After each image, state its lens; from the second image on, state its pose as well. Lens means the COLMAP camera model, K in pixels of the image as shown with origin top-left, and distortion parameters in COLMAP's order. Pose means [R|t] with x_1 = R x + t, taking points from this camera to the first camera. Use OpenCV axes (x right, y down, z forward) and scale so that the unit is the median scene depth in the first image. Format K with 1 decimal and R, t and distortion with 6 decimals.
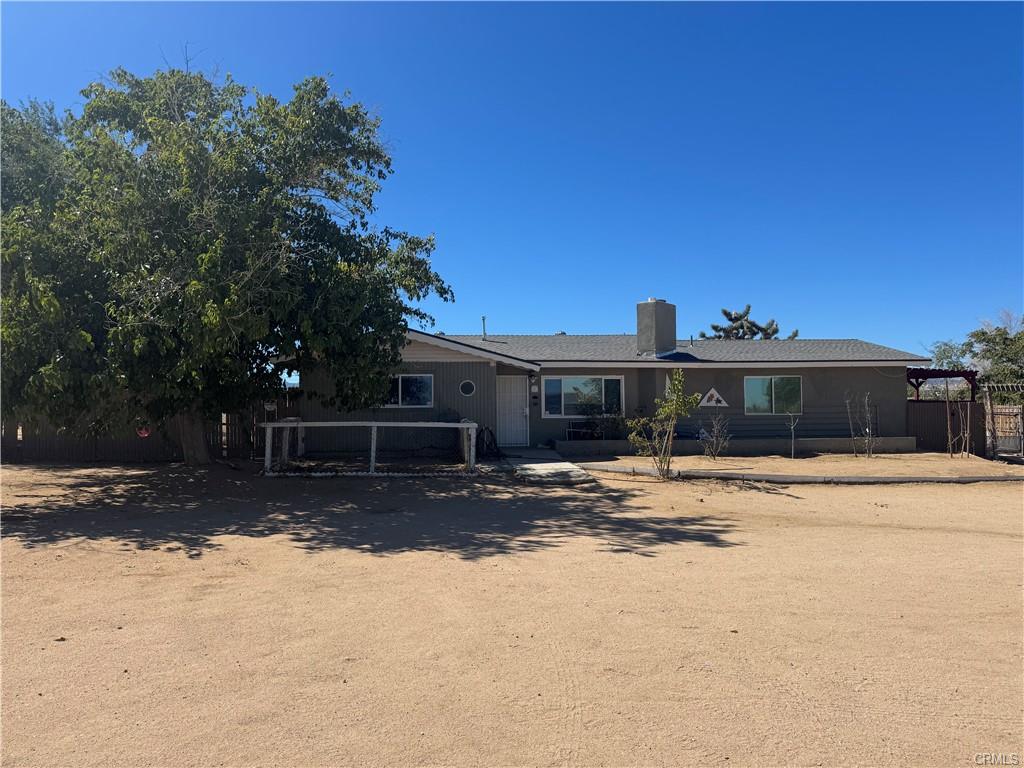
lens RADIAL K [[689.3, 0, 512.0], [0, 689.3, 384.0], [0, 0, 1]] dist [-0.001767, -0.001697]
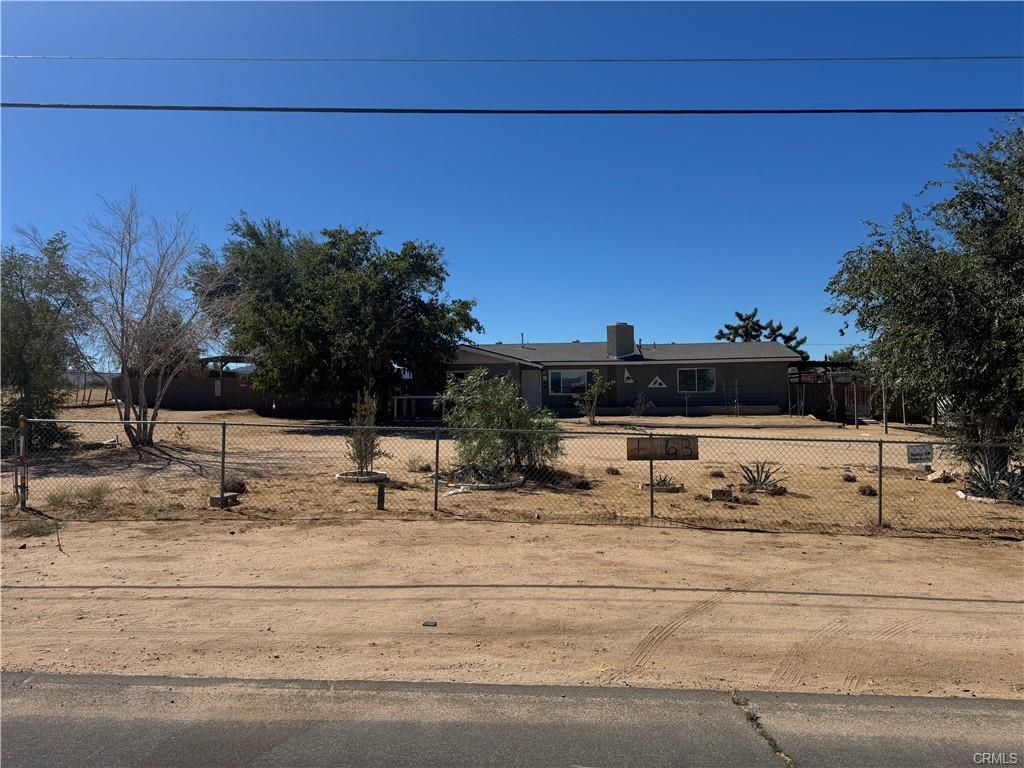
lens RADIAL K [[689.3, 0, 512.0], [0, 689.3, 384.0], [0, 0, 1]] dist [-0.001767, -0.001697]
pose [[0.982722, -0.006126, -0.184987, 0.283586], [0.010816, 0.999645, 0.024354, -0.020779], [0.184772, -0.025935, 0.982439, -0.729283]]
